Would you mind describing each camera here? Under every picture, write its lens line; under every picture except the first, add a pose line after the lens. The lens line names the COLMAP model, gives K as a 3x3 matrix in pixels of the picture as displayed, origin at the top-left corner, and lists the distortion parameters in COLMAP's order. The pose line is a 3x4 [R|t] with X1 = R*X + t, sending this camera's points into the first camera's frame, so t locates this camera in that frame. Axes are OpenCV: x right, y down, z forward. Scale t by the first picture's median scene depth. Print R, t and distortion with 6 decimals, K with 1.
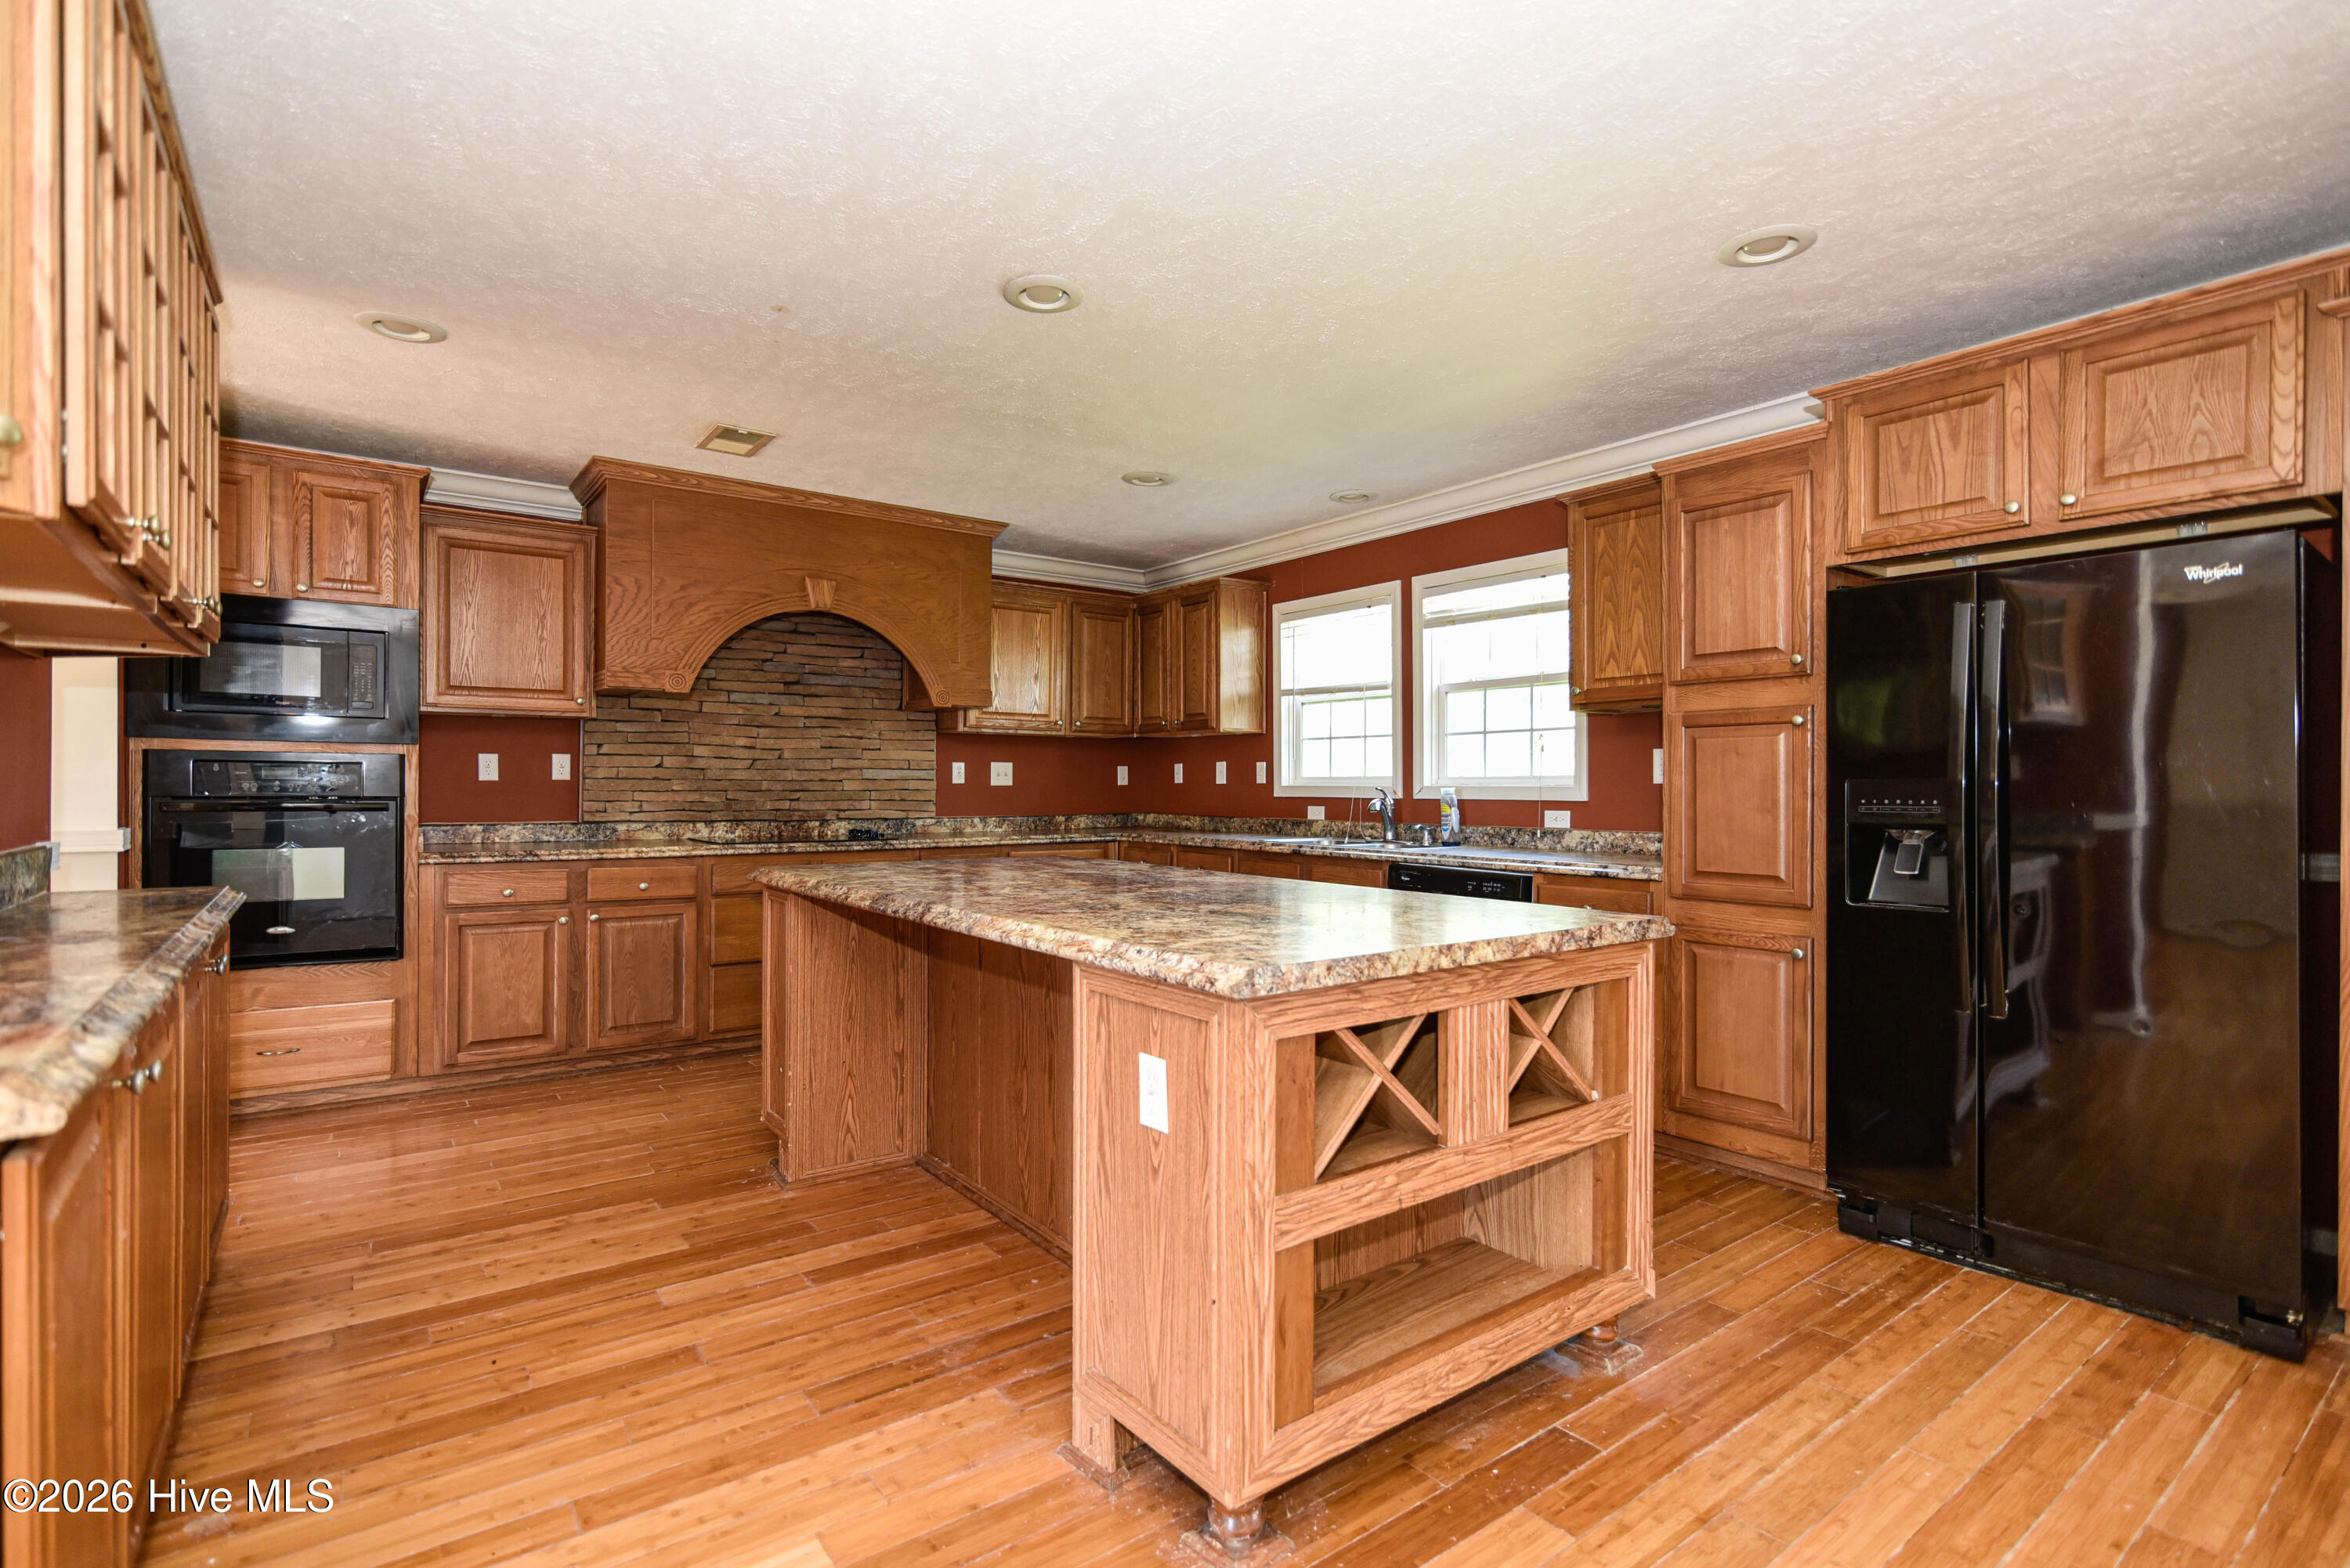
lens RADIAL K [[1101.5, 0, 1113.7], [0, 1101.5, 789.2], [0, 0, 1]] dist [0.000191, 0.000185]
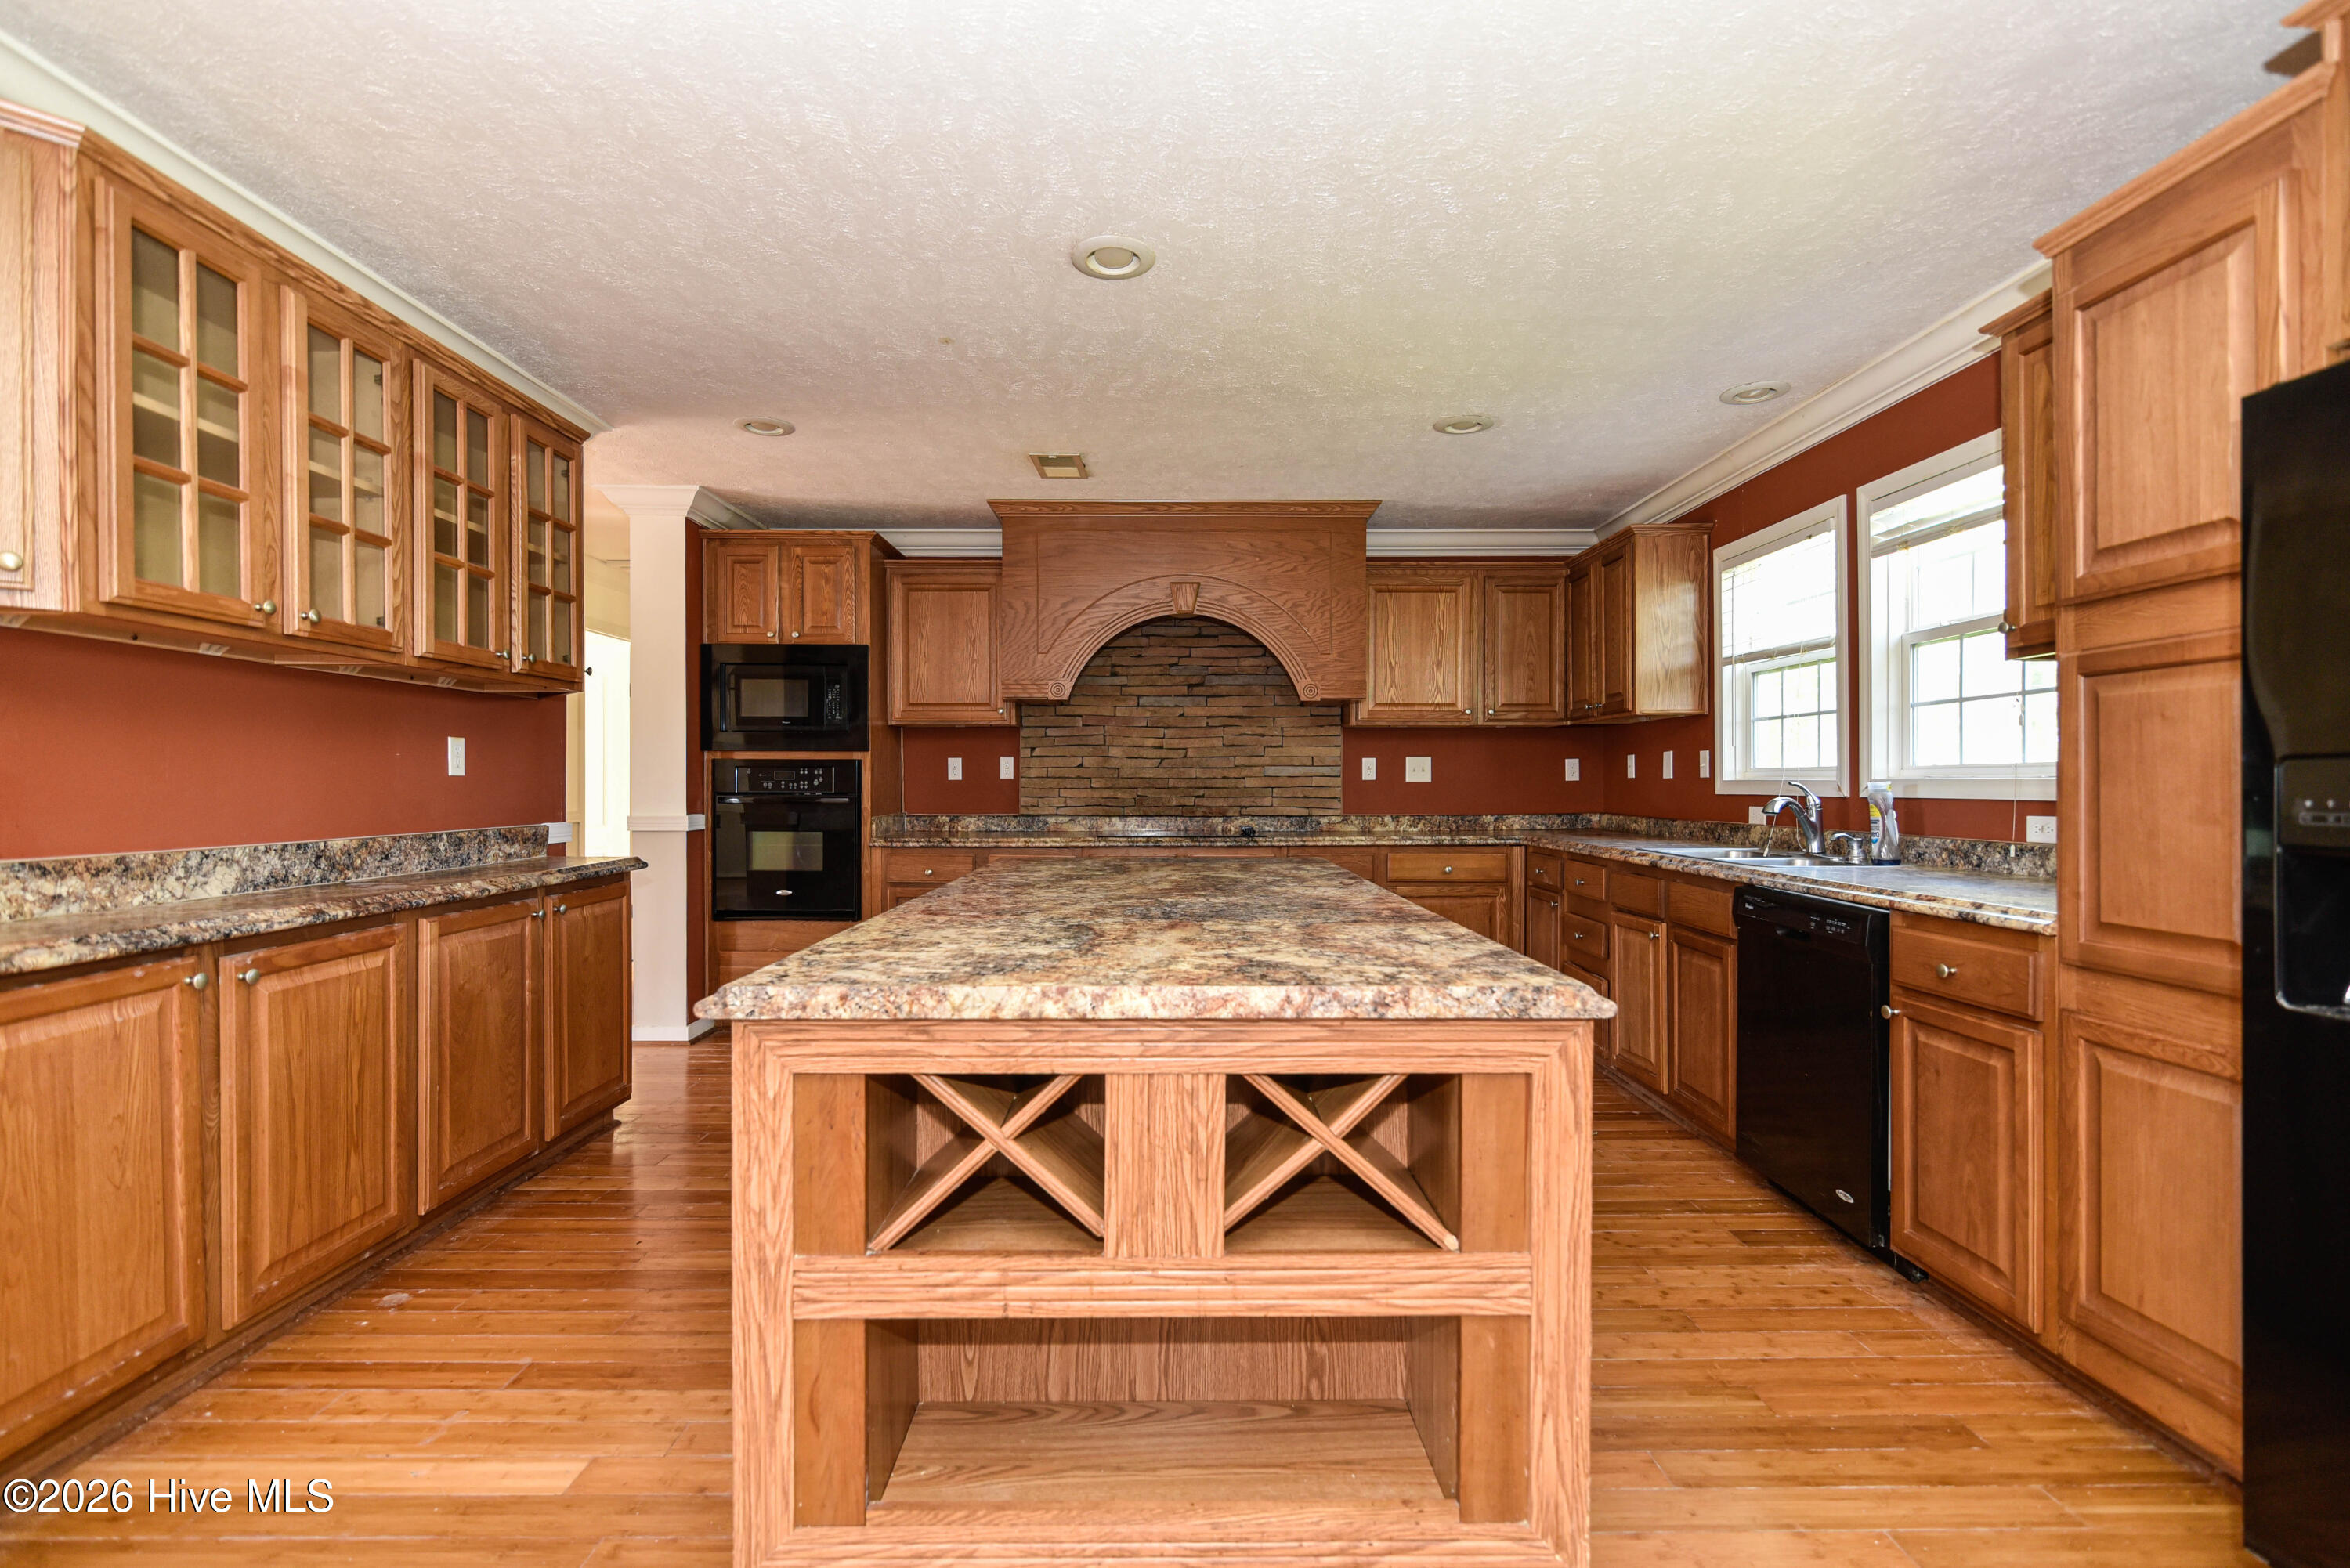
lens RADIAL K [[1063.7, 0, 1089.9], [0, 1063.7, 787.1], [0, 0, 1]] dist [-0.000402, 0.000461]
pose [[0.814386, -0.001822, -0.580320, 0.253372], [0.001794, 0.999998, -0.000622, 0.001420], [0.580320, -0.000534, 0.814388, 0.140977]]
